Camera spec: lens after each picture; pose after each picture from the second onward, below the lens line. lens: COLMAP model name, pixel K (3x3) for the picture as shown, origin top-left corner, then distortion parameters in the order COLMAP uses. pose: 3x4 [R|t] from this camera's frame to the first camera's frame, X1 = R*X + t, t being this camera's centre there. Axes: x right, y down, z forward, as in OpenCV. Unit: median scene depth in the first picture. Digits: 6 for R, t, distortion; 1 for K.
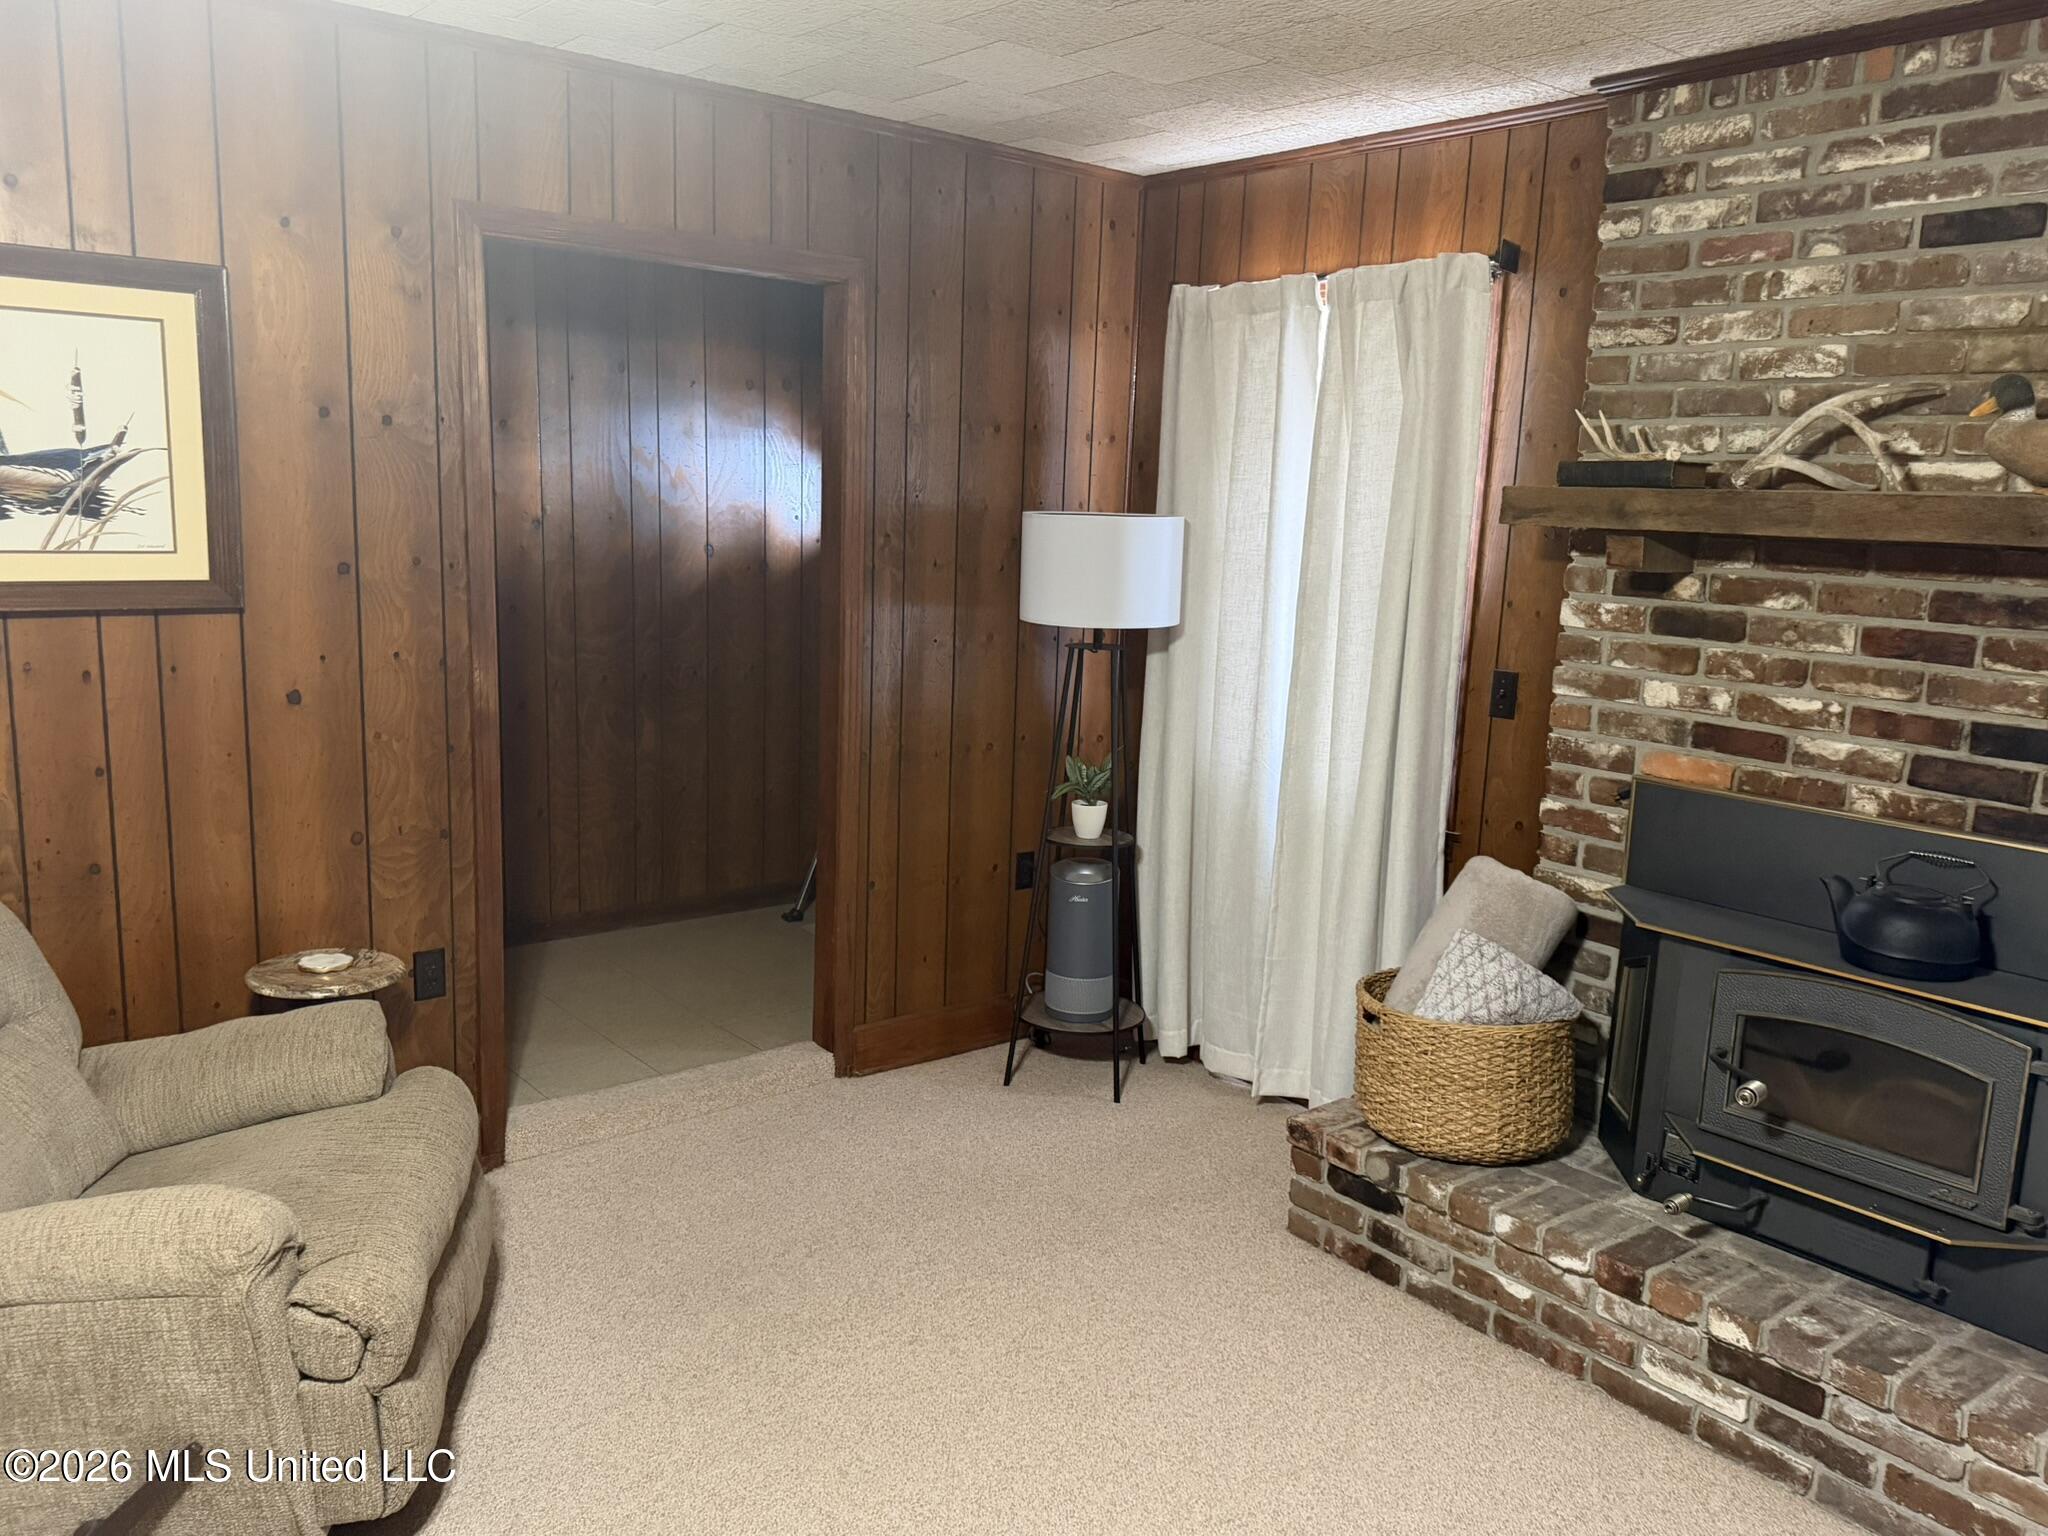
lens RADIAL K [[1573.8, 0, 1017.7], [0, 1573.8, 781.2], [0, 0, 1]] dist [0.037427, -0.036195]
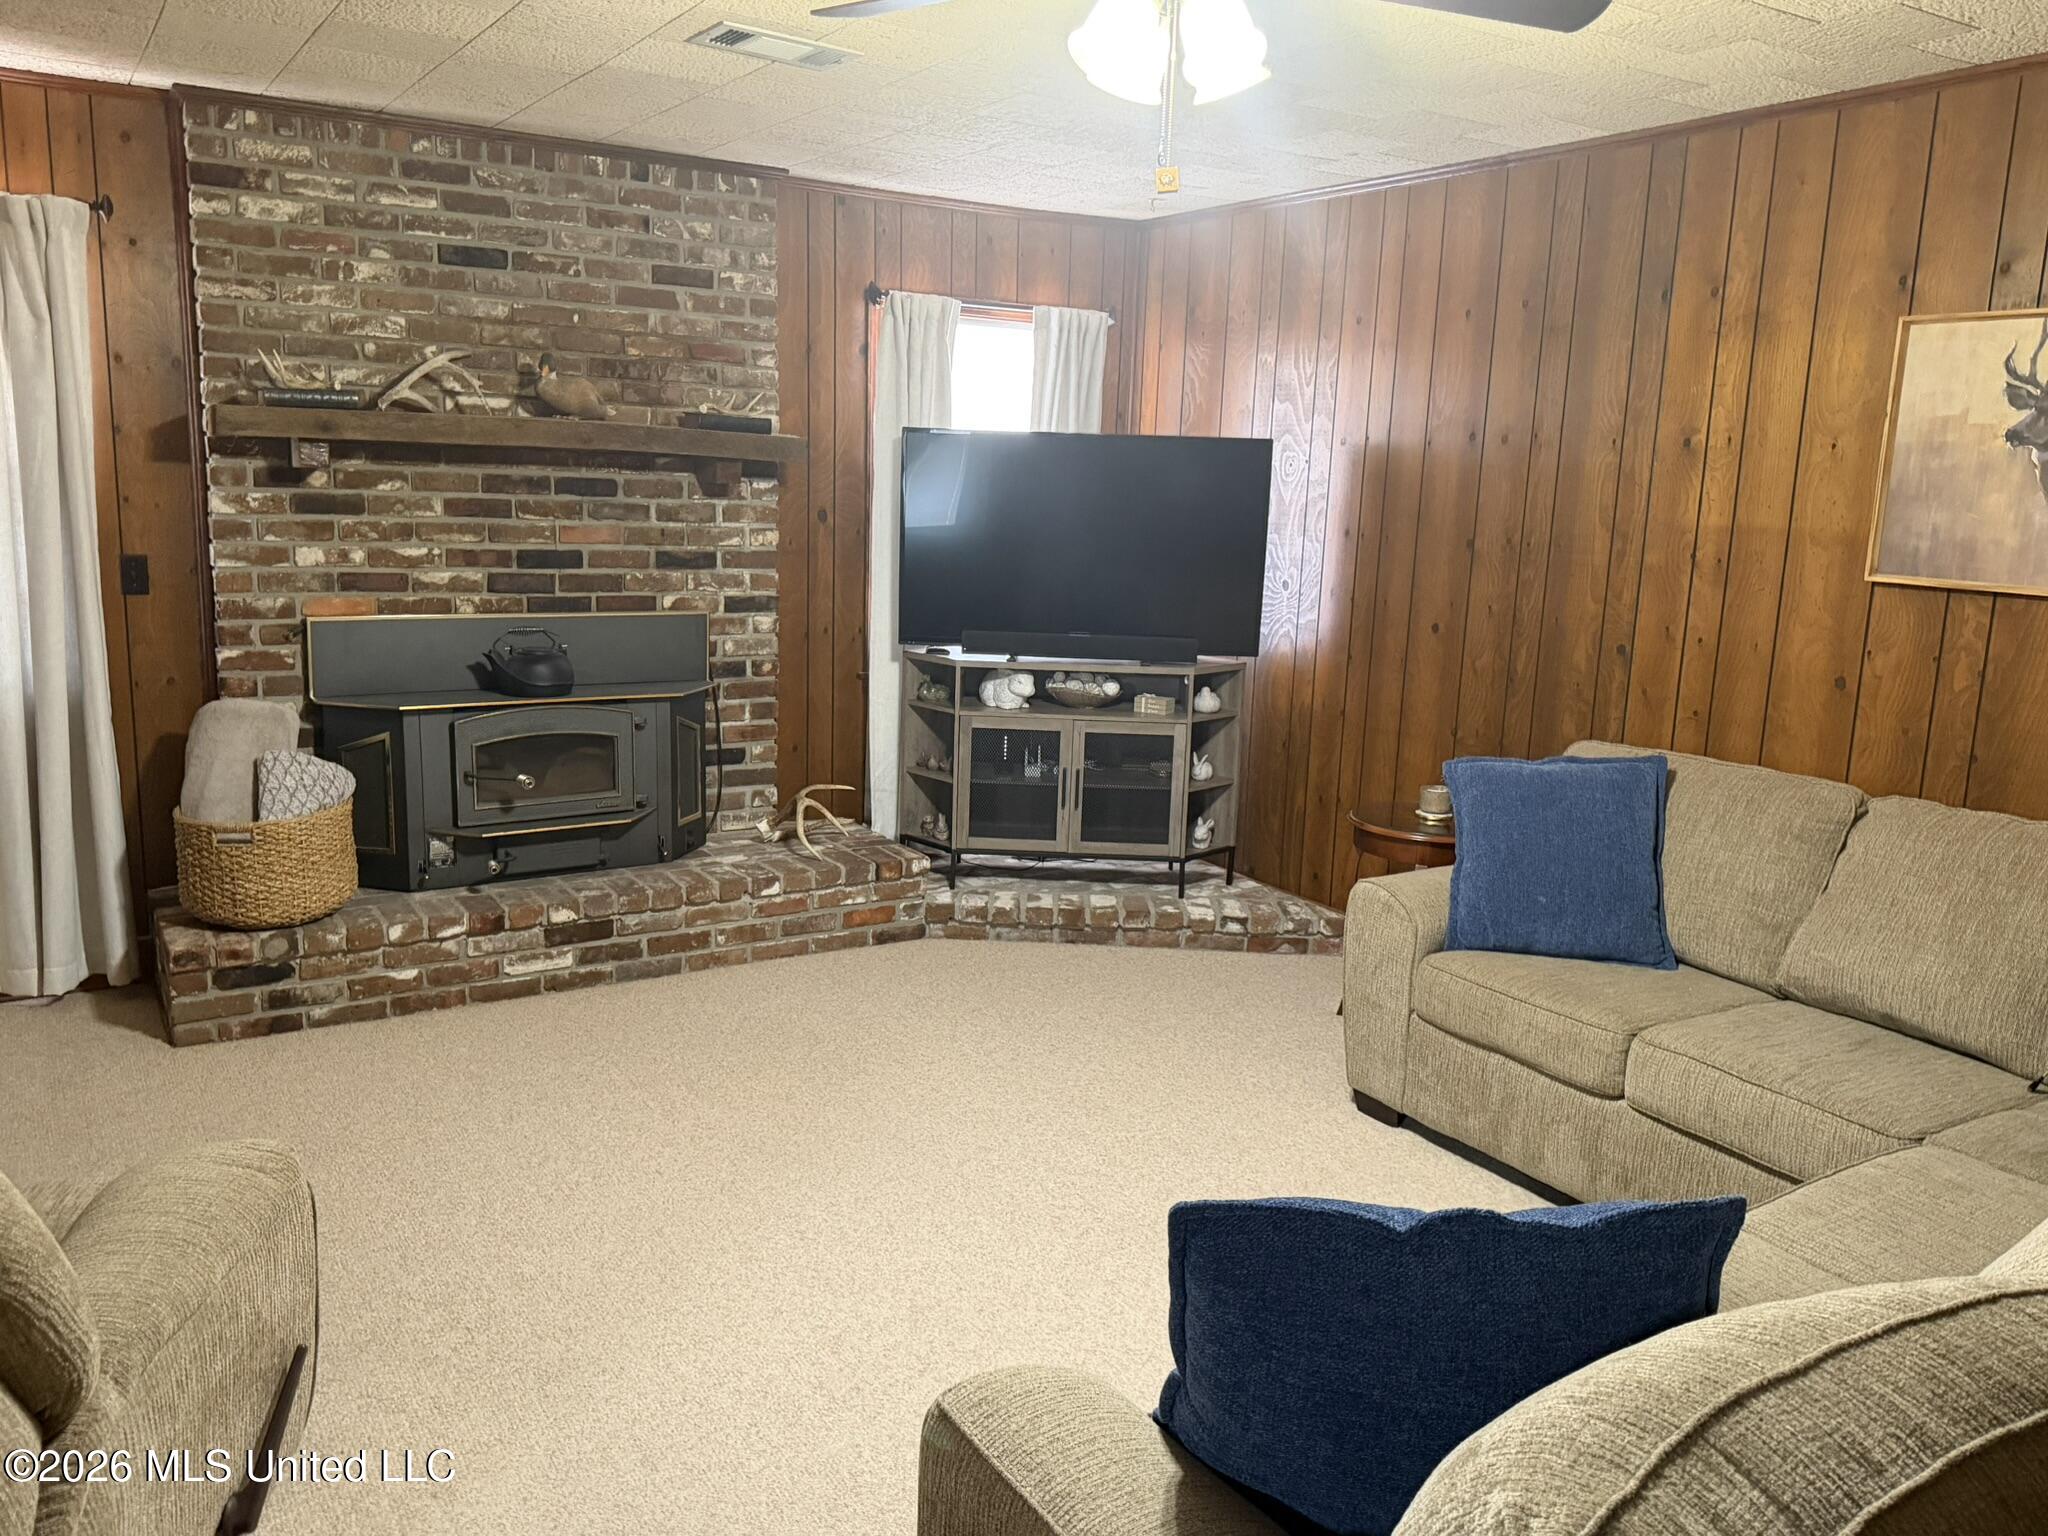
lens RADIAL K [[1573.8, 0, 1017.2], [0, 1573.8, 760.1], [0, 0, 1]] dist [0.037427, -0.036195]
pose [[0.108835, -0.215588, 0.970400, -0.993300], [0.150514, 0.968518, 0.198289, -0.069710], [-0.982599, 0.124478, 0.137857, 0.237910]]
